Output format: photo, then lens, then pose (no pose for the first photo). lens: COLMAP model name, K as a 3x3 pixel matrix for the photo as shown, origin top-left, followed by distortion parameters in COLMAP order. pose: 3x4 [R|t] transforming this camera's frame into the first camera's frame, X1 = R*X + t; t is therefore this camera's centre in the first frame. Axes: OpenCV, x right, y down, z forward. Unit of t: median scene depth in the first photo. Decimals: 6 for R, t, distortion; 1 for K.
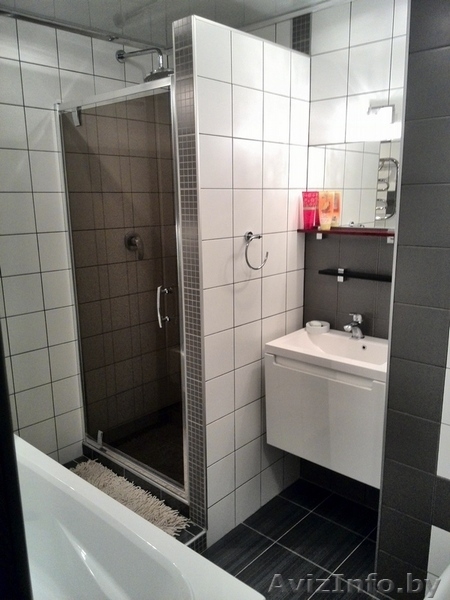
lens RADIAL K [[486.4, 0, 232.7], [0, 486.4, 308.4], [0, 0, 1]] dist [0.068907, -0.098608]
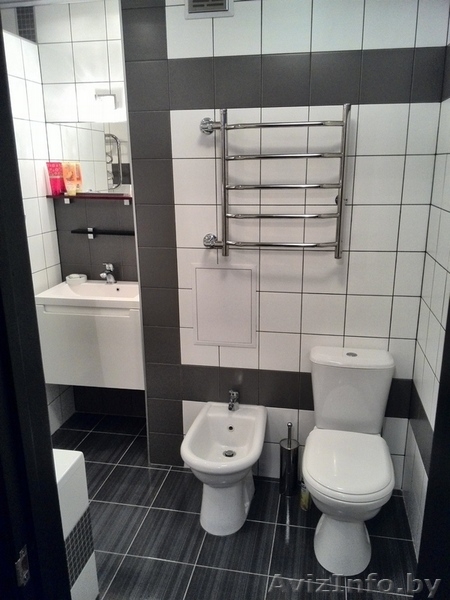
lens RADIAL K [[486.4, 0, 240.3], [0, 486.4, 311.6], [0, 0, 1]] dist [0.068907, -0.098608]
pose [[0.845812, -0.141975, 0.514243, -0.110291], [0.111667, 0.989700, 0.089576, 0.053509], [-0.521664, -0.018341, 0.852954, -0.220839]]
